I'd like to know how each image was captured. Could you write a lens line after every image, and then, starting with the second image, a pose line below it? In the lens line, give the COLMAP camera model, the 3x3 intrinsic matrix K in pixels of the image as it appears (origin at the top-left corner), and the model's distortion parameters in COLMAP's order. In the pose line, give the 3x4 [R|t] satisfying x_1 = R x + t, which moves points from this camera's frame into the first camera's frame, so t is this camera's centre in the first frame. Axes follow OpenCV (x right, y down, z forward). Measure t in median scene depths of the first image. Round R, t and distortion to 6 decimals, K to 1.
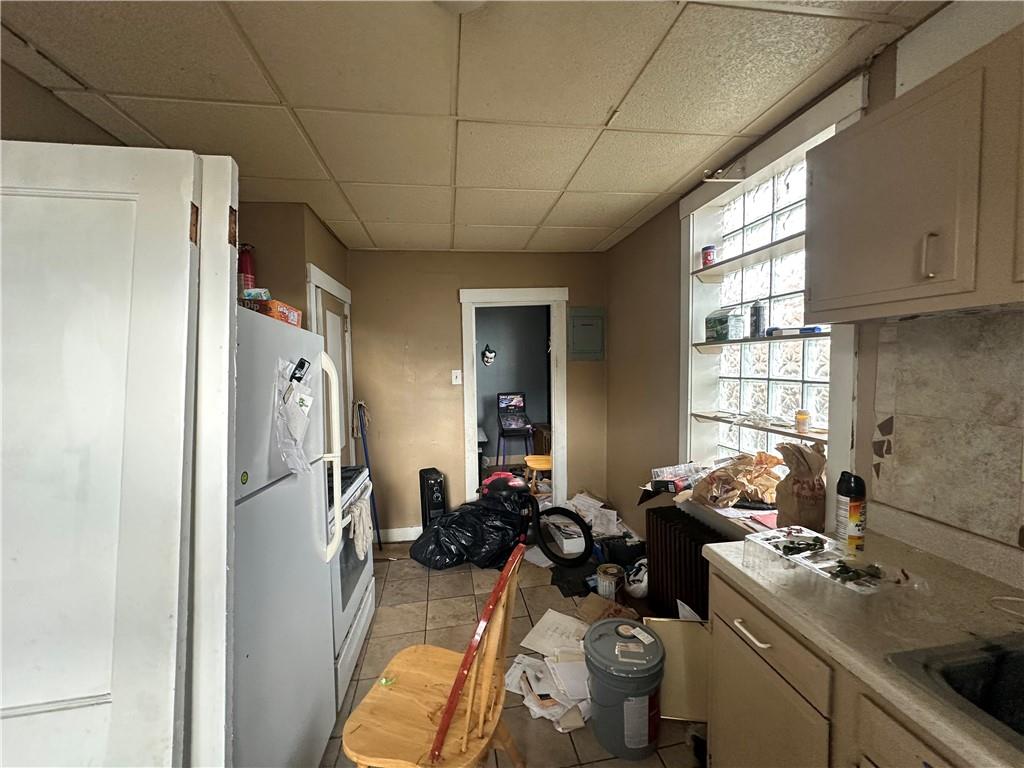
lens RADIAL K [[404.9, 0, 512.0], [0, 404.9, 384.0], [0, 0, 1]] dist [-0.012251, 0.000385]
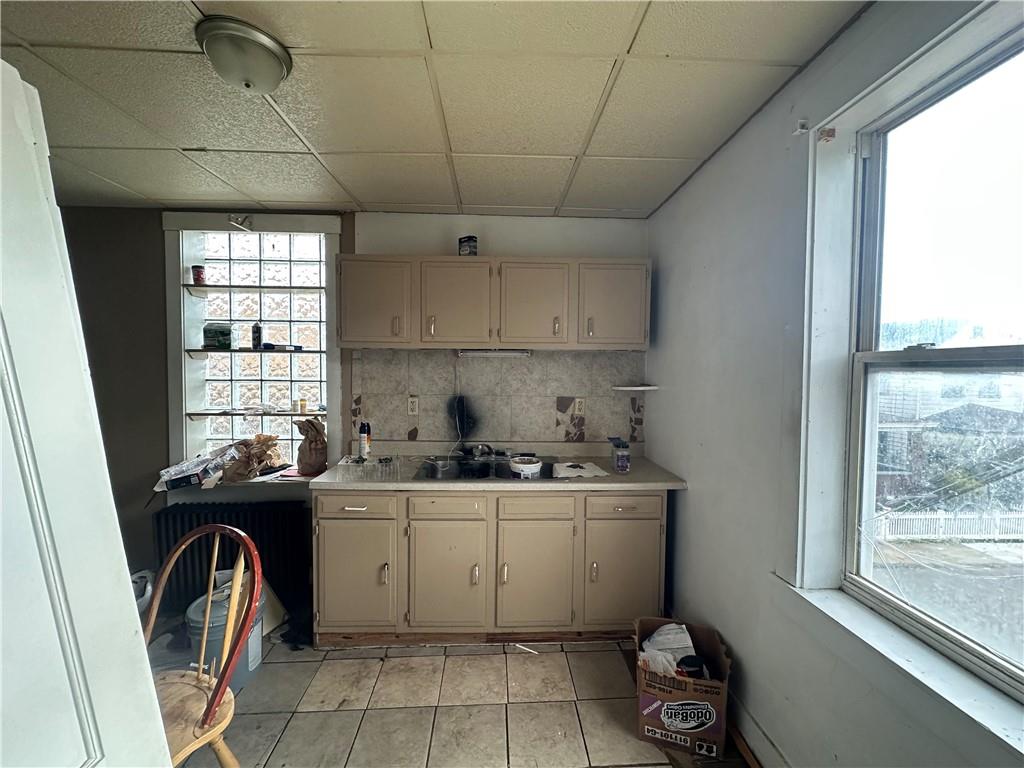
lens RADIAL K [[404.9, 0, 512.0], [0, 404.9, 384.0], [0, 0, 1]] dist [-0.012251, 0.000385]
pose [[0.121598, -0.021559, 0.992345, -0.623815], [0.040482, 0.999040, 0.016744, 0.012852], [-0.991754, 0.038136, 0.122354, -0.006287]]
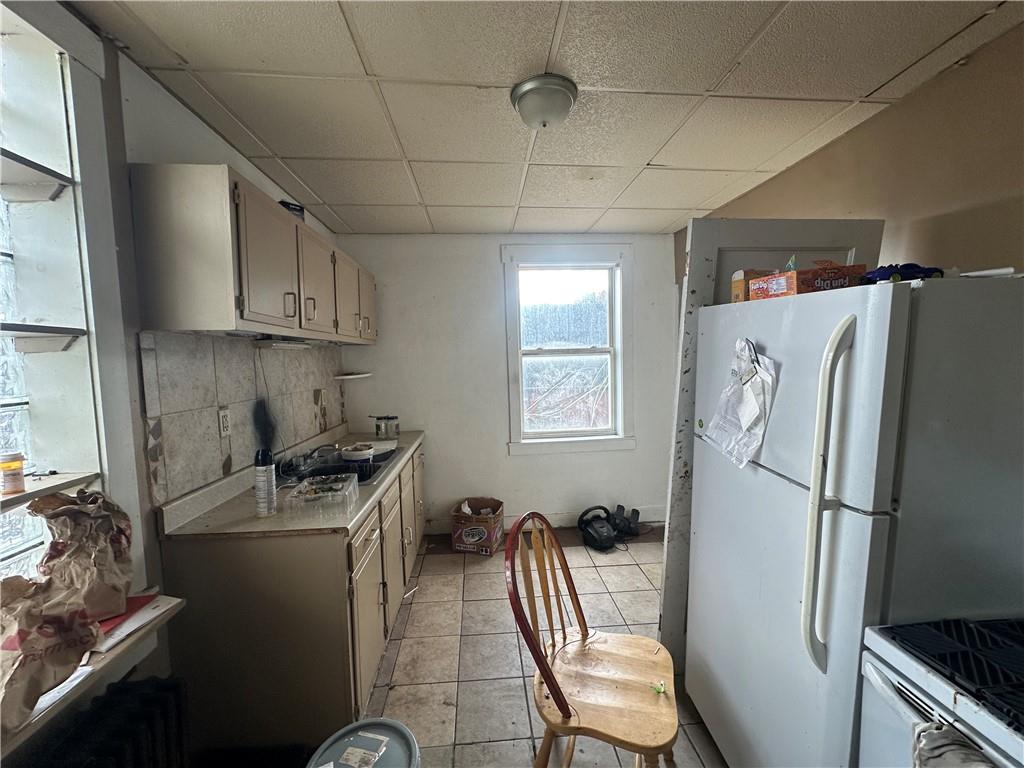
lens RADIAL K [[404.9, 0, 512.0], [0, 404.9, 384.0], [0, 0, 1]] dist [-0.012251, 0.000385]
pose [[-0.995803, 0.036432, 0.083963, -0.044916], [0.045893, 0.992460, 0.113651, -0.056396], [-0.079190, 0.117027, -0.989966, 1.252330]]
